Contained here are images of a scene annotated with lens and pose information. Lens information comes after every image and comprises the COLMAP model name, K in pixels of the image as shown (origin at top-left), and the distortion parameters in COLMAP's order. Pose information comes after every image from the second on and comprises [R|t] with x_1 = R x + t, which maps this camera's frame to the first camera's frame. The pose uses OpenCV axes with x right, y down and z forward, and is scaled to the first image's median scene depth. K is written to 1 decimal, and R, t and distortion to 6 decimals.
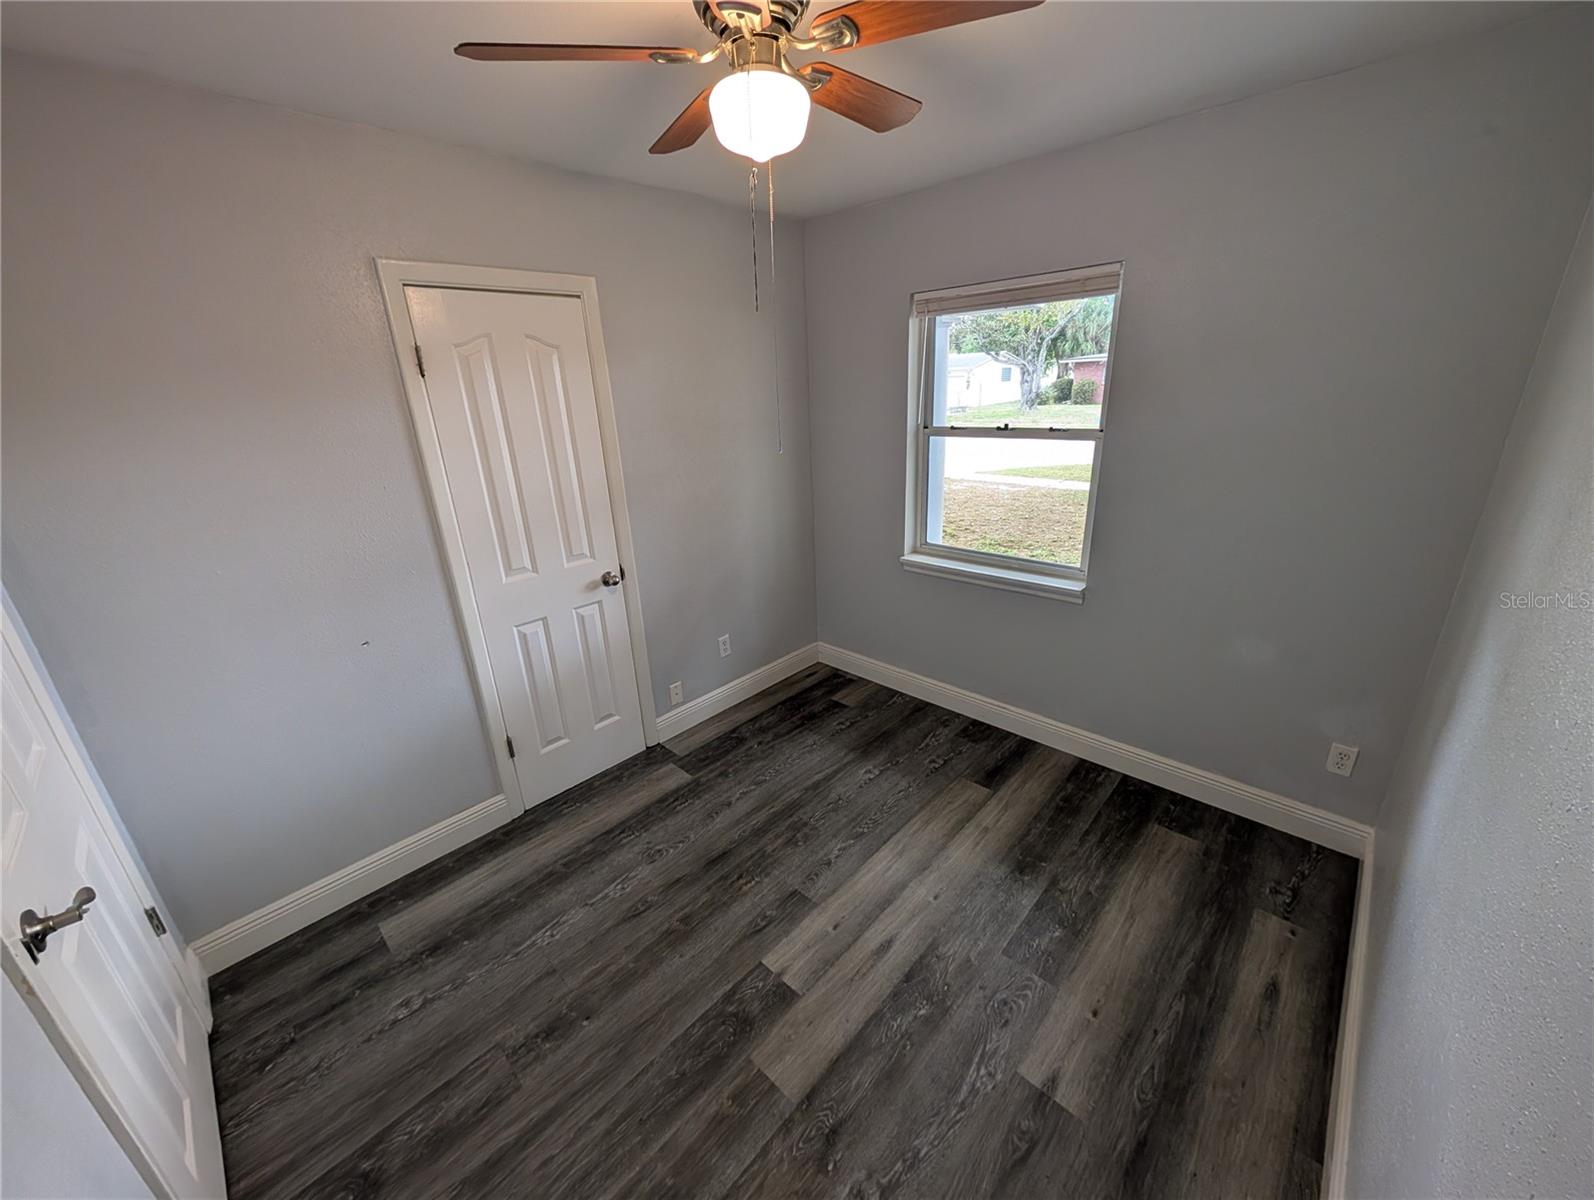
lens RADIAL K [[605.7, 0, 801.0], [0, 605.7, 600.9], [0, 0, 1]] dist [-0.000914, 0.000057]
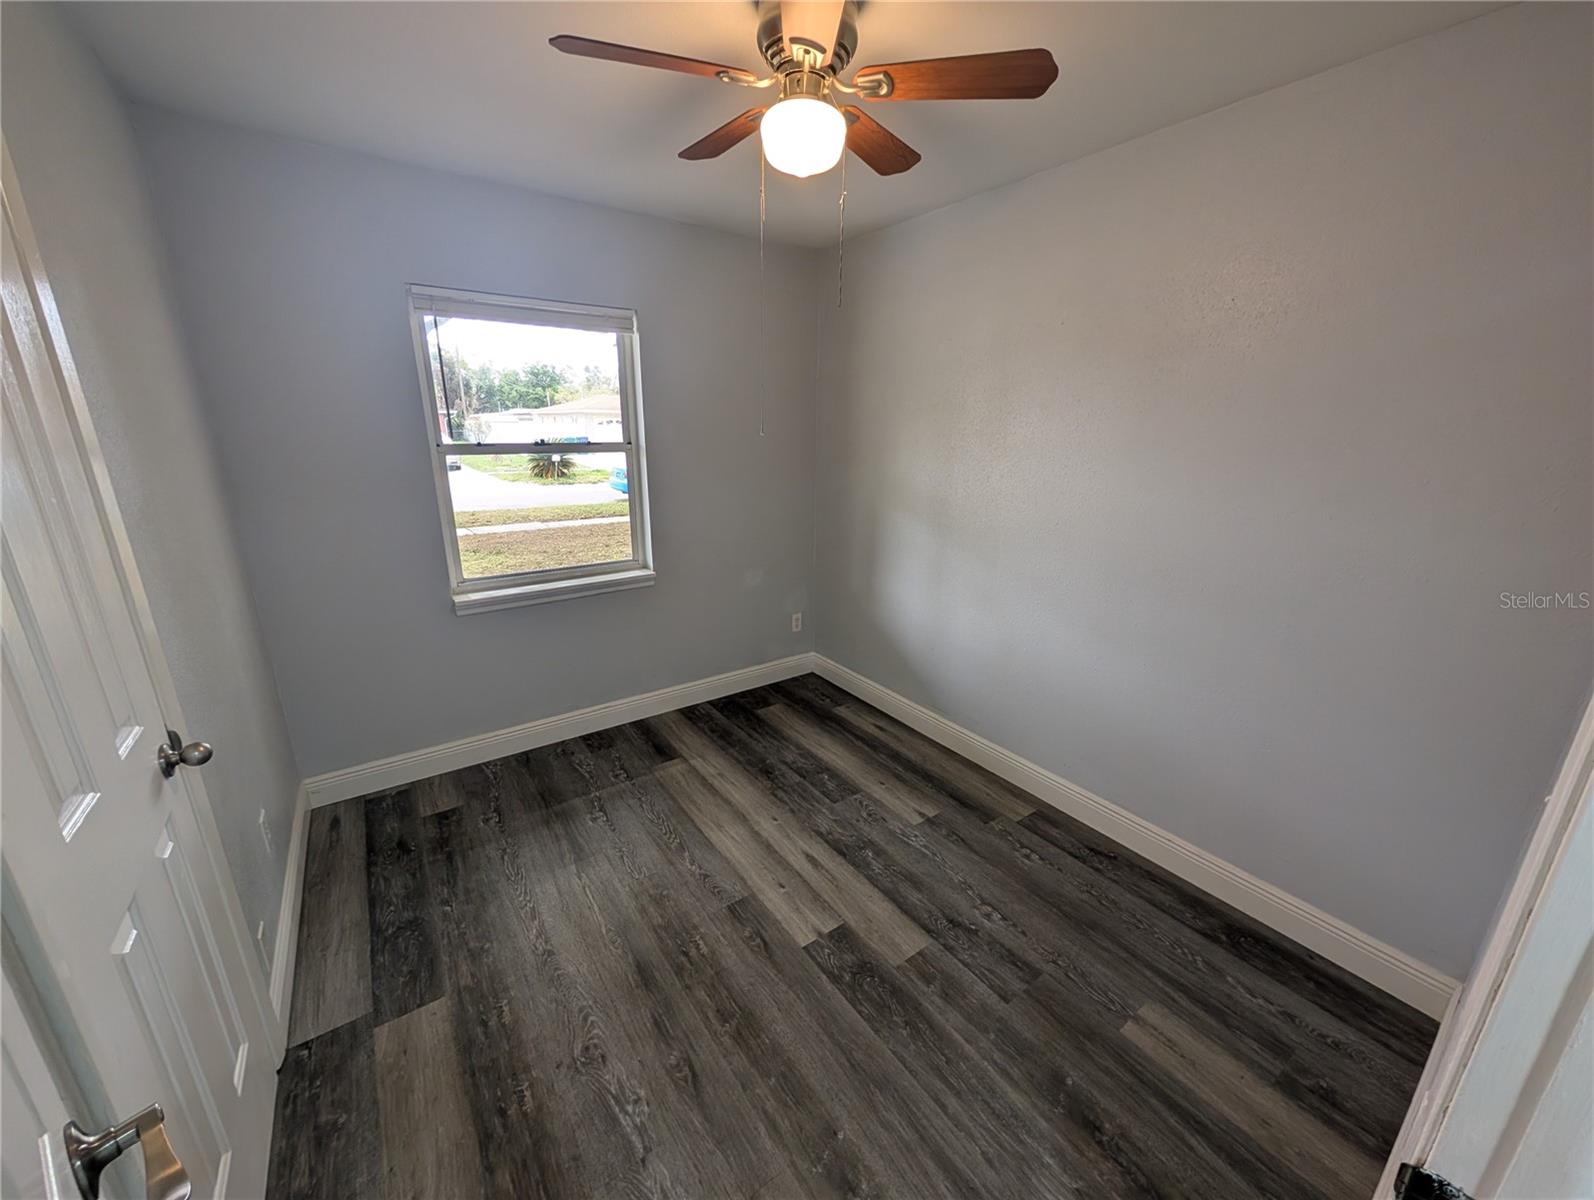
lens RADIAL K [[605.7, 0, 795.0], [0, 605.7, 599.3], [0, 0, 1]] dist [-0.000914, 0.000057]
pose [[0.191303, -0.232852, 0.953511, -0.860024], [0.314926, 0.934653, 0.165064, -0.104851], [-0.929637, 0.268708, 0.252133, 0.589245]]
